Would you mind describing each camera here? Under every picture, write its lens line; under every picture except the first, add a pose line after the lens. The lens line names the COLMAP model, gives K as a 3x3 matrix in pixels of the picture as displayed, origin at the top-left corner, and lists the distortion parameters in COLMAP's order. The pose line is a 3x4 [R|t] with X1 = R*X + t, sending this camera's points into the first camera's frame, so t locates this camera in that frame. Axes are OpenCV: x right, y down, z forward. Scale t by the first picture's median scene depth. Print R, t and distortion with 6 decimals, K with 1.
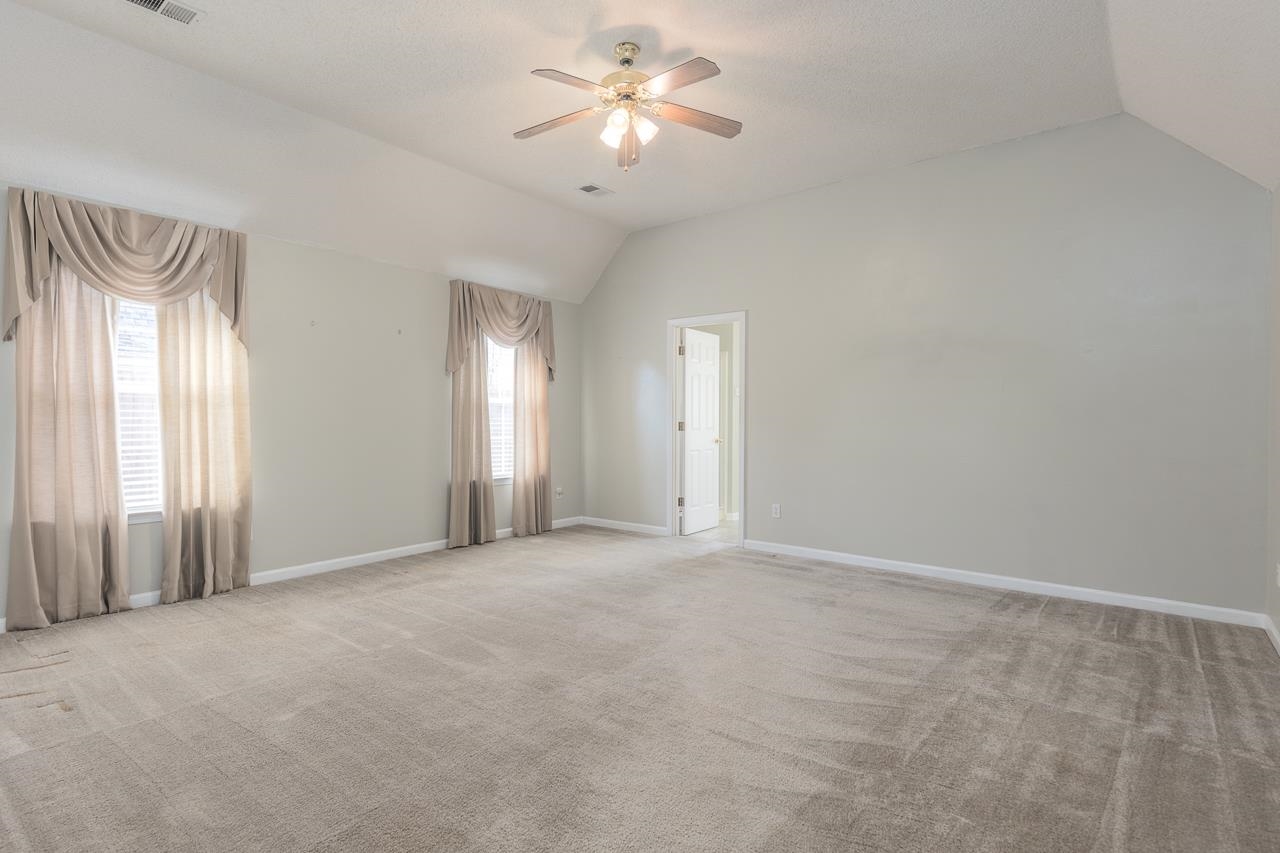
lens RADIAL K [[621.3, 0, 596.8], [0, 621.3, 445.0], [0, 0, 1]] dist [-0.001075, -0.000216]
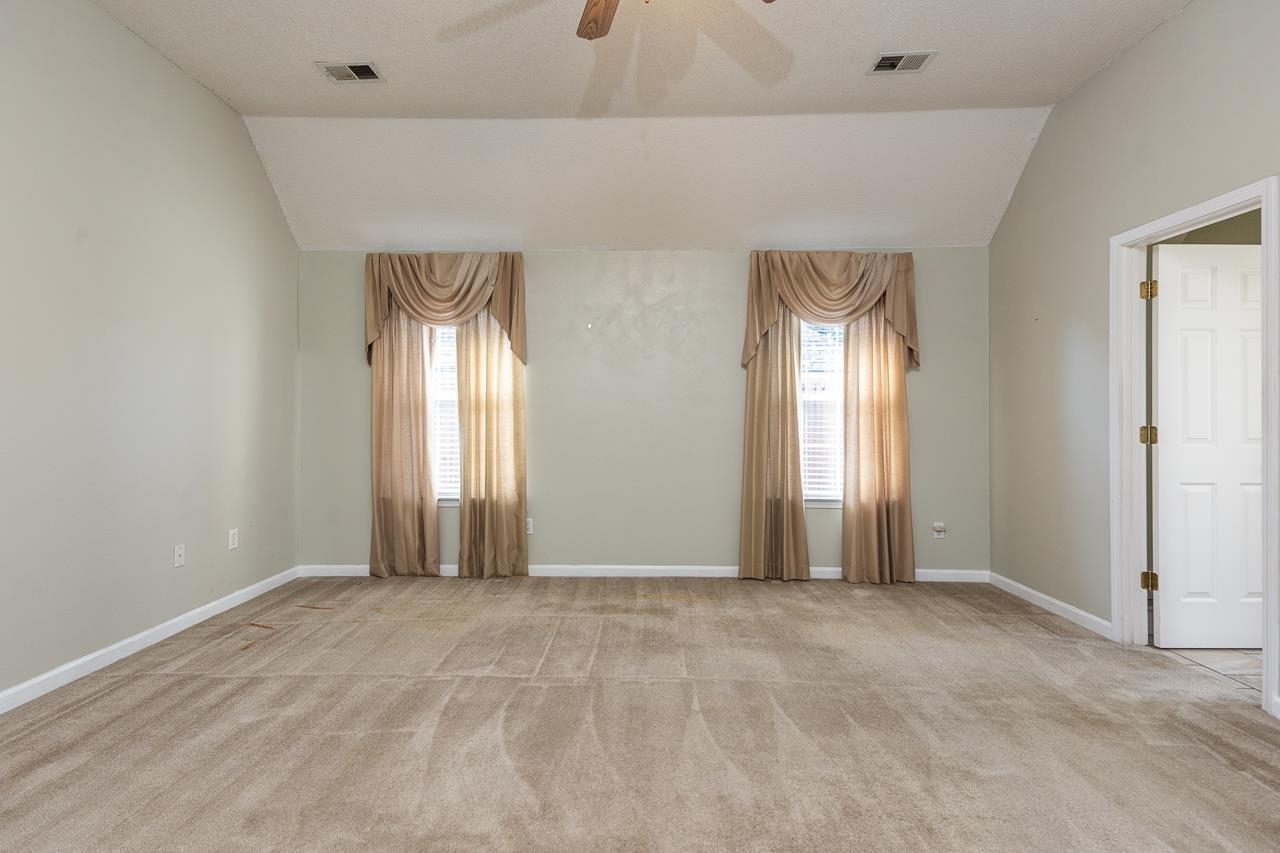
lens RADIAL K [[613.5, 0, 640.0], [0, 613.5, 426.5], [0, 0, 1]] dist [0.041034, -0.000423]
pose [[0.624500, 0.006178, -0.781001, 0.395534], [-0.032133, 0.999325, -0.017790, -0.019495], [0.780364, 0.036206, 0.624277, 0.474423]]
